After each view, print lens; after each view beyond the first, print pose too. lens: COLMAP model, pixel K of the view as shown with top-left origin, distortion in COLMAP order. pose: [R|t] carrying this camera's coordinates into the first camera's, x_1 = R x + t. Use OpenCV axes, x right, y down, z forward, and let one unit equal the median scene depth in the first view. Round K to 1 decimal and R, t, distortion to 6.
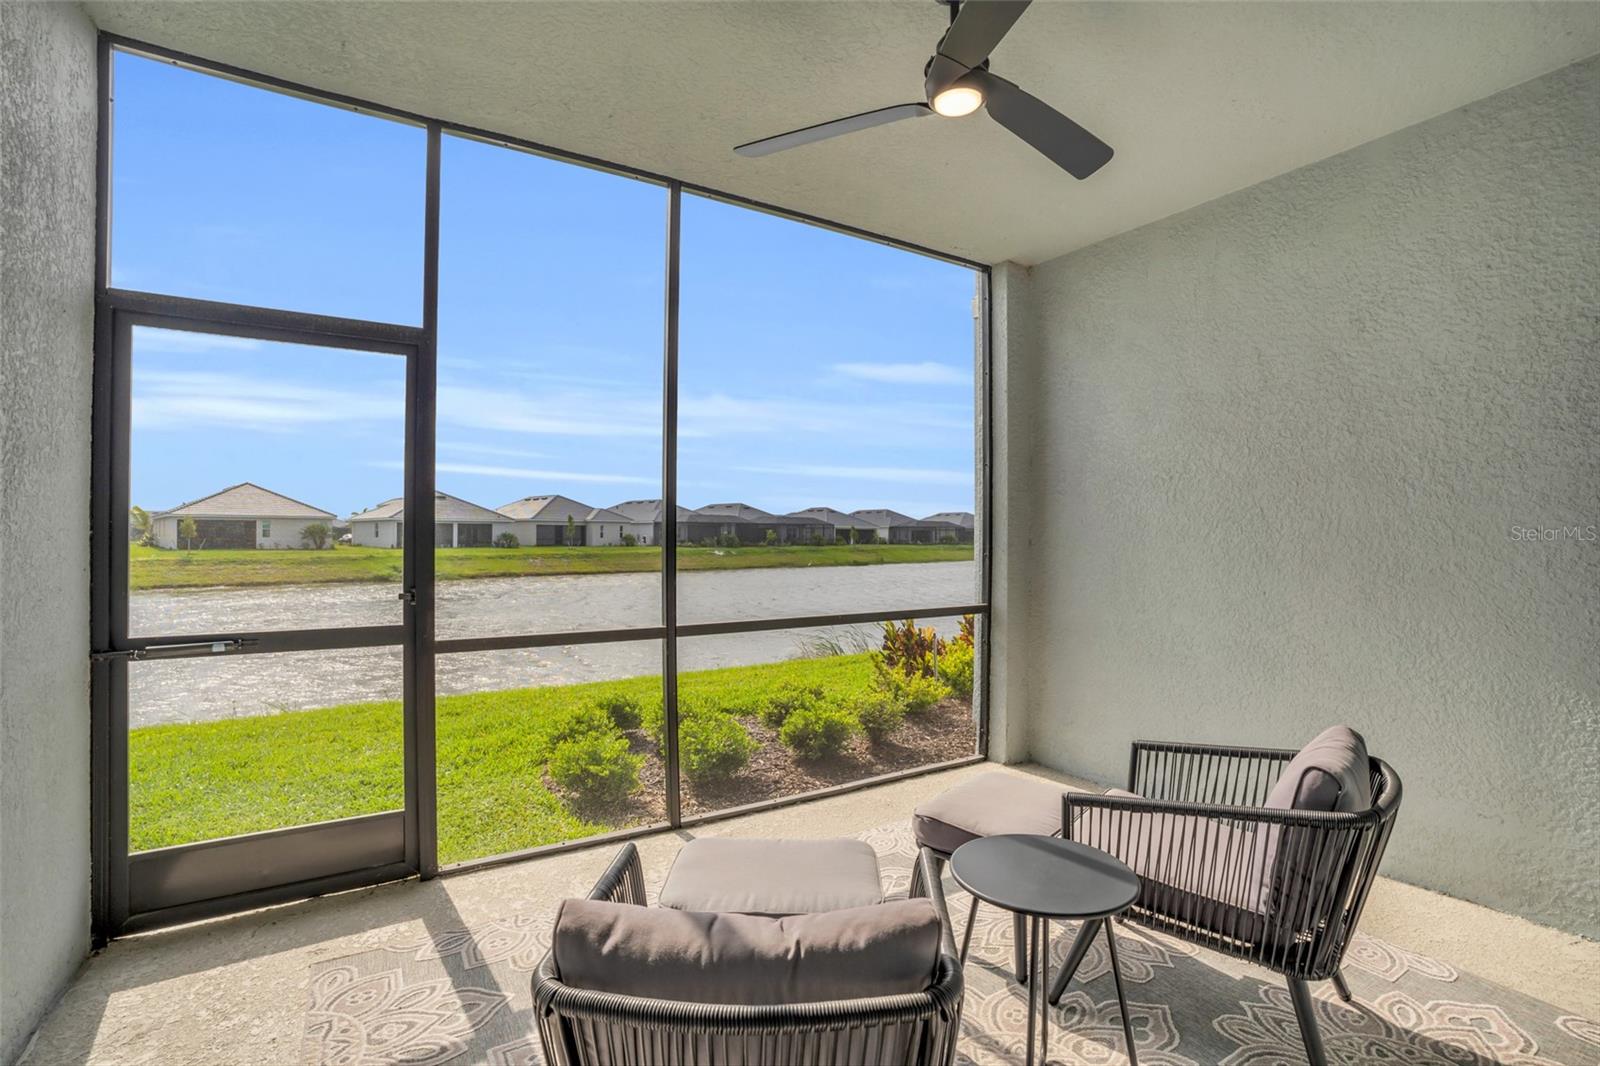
lens RADIAL K [[741.0, 0, 797.4], [0, 741.0, 532.9], [0, 0, 1]] dist [-0.068107, 0.023638]
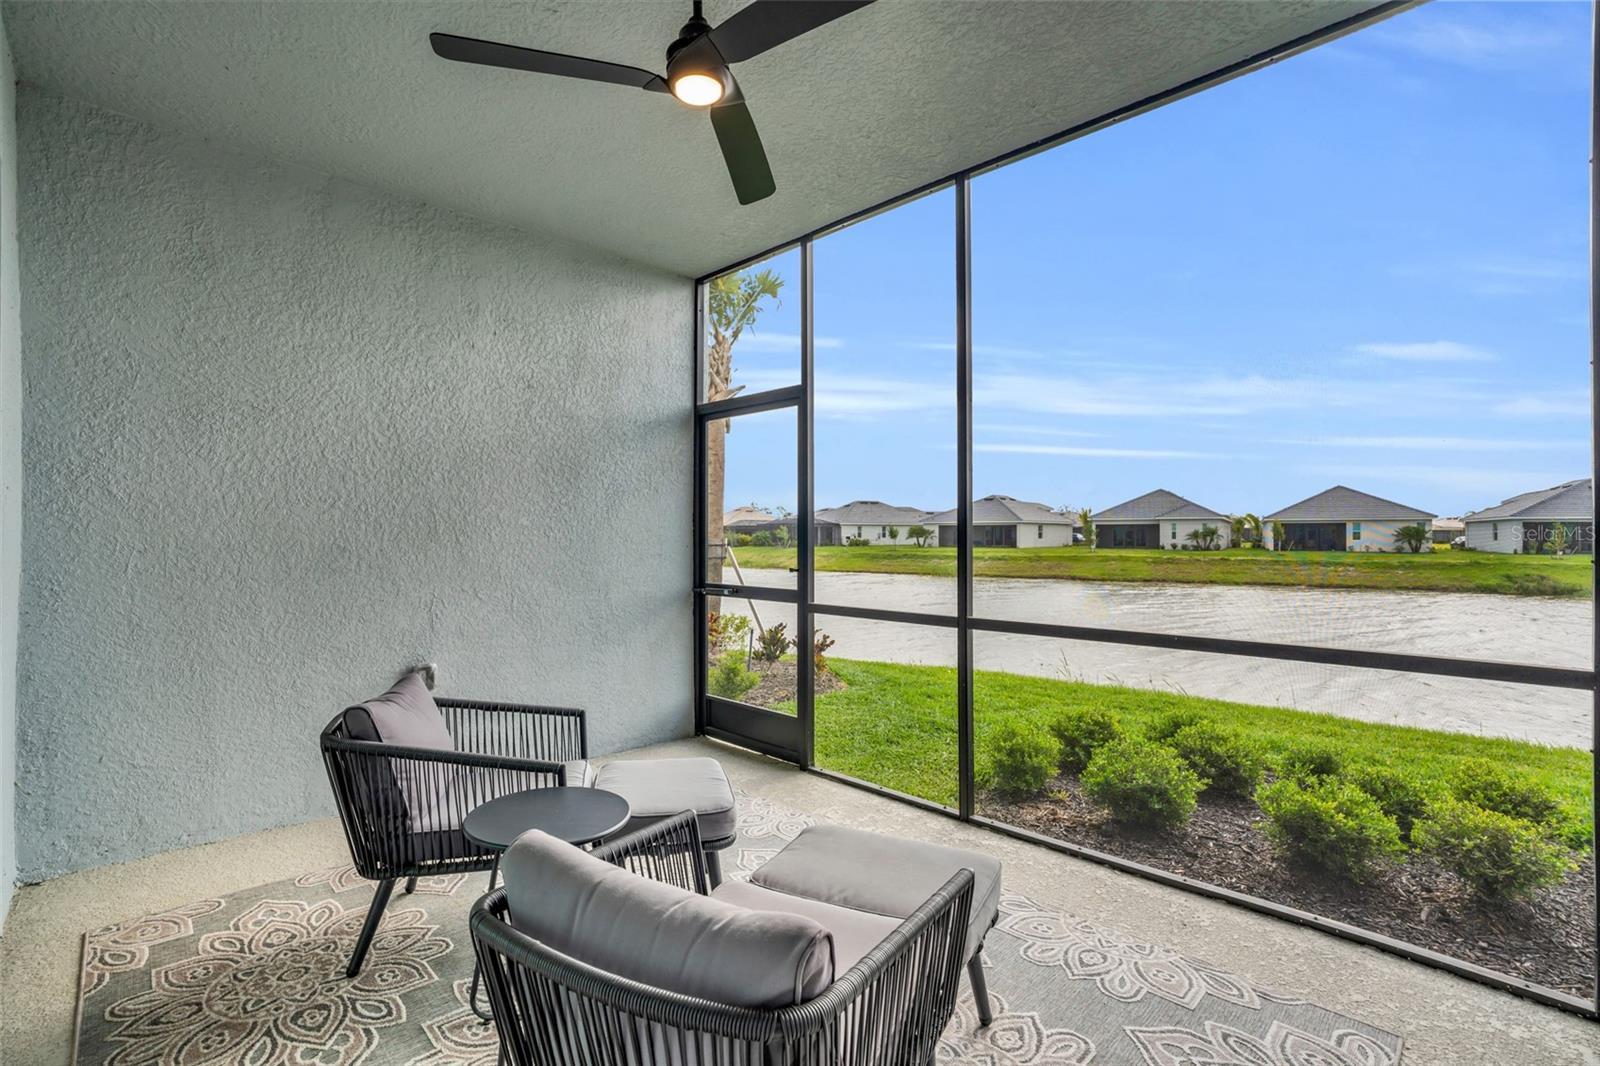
lens RADIAL K [[731.7, 0, 797.3], [0, 731.7, 535.0], [0, 0, 1]] dist [-0.049450, 0.000247]
pose [[0.224845, -0.003403, -0.974389, 0.731665], [0.001662, 0.999994, -0.003109, 0.017276], [0.974393, -0.000921, 0.224849, 0.548546]]
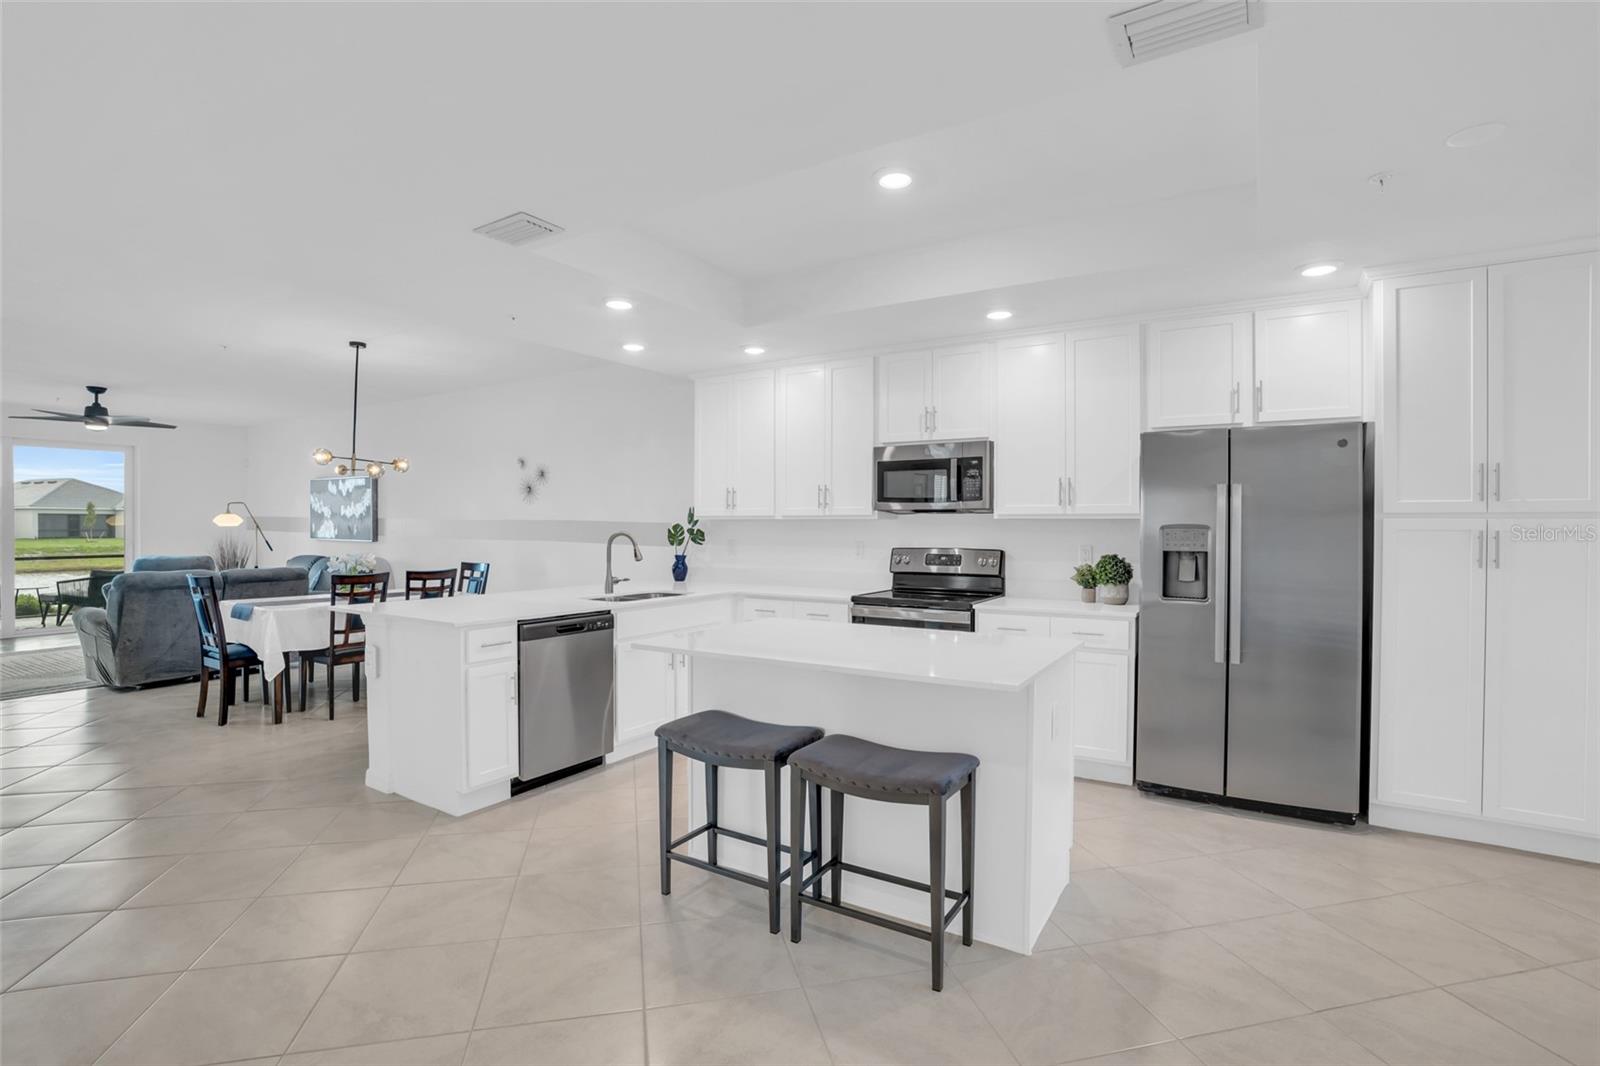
lens RADIAL K [[741.0, 0, 797.4], [0, 741.0, 532.9], [0, 0, 1]] dist [-0.068107, 0.023638]
pose [[0.892313, -0.004949, 0.451391, 1.640626], [-0.001431, 0.999904, 0.013792, -0.032176], [-0.451416, -0.012953, 0.892220, -3.428895]]
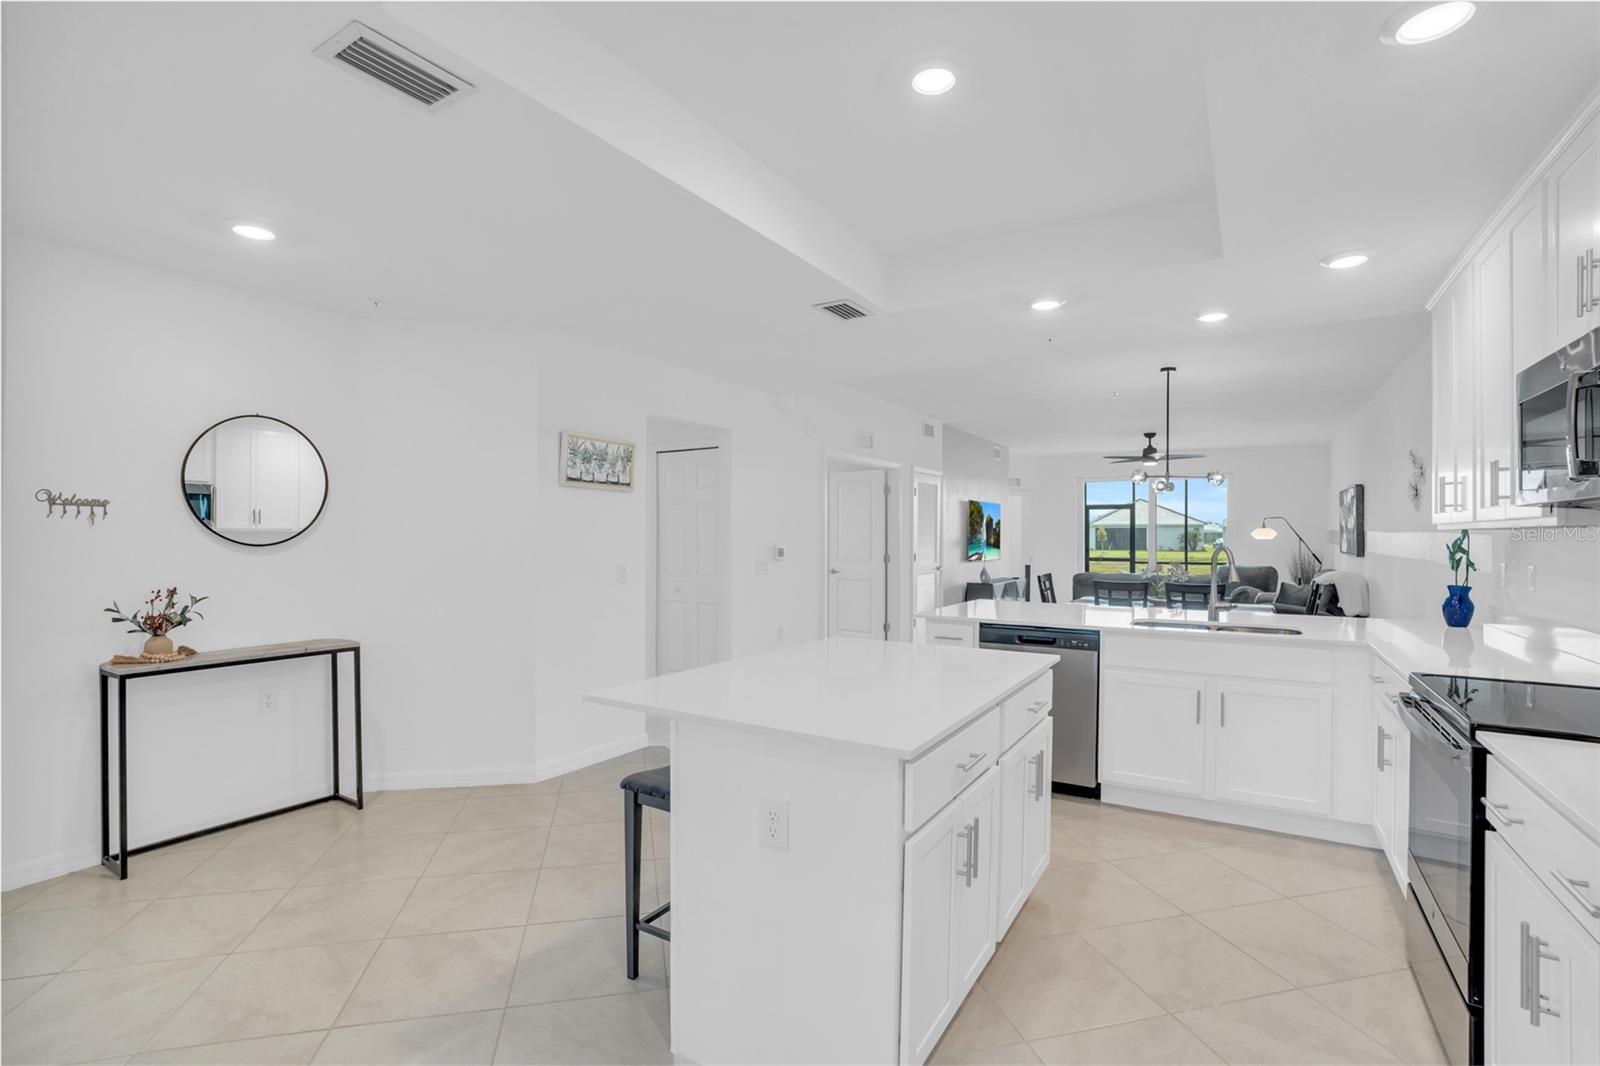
lens RADIAL K [[731.7, 0, 797.3], [0, 731.7, 535.0], [0, 0, 1]] dist [-0.049450, 0.000247]
pose [[0.448588, -0.001674, -0.893737, 2.682340], [-0.000687, 0.999997, -0.002217, -0.027572], [0.893738, 0.001608, 0.448586, -3.083738]]
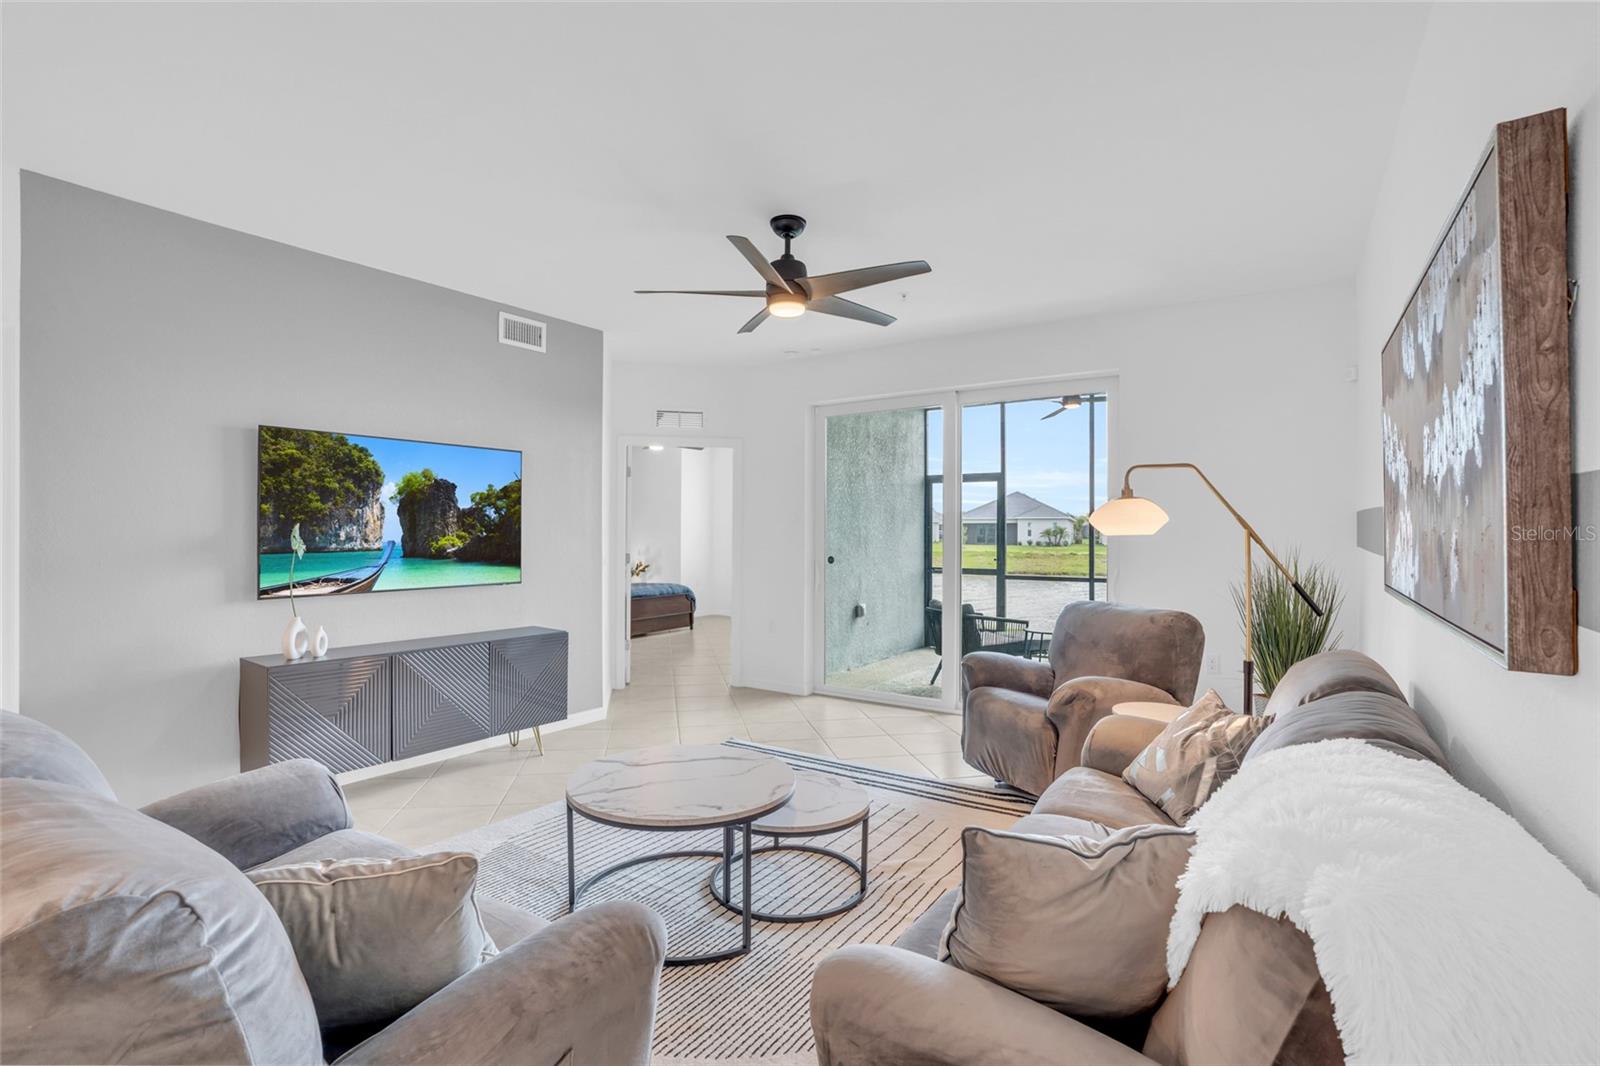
lens RADIAL K [[741.0, 0, 797.4], [0, 741.0, 532.9], [0, 0, 1]] dist [-0.068107, 0.023638]
pose [[0.412086, -0.001340, -0.911144, 1.608876], [0.002155, 0.999998, -0.000496, -0.022531], [0.911143, -0.001759, 0.412088, -0.871860]]
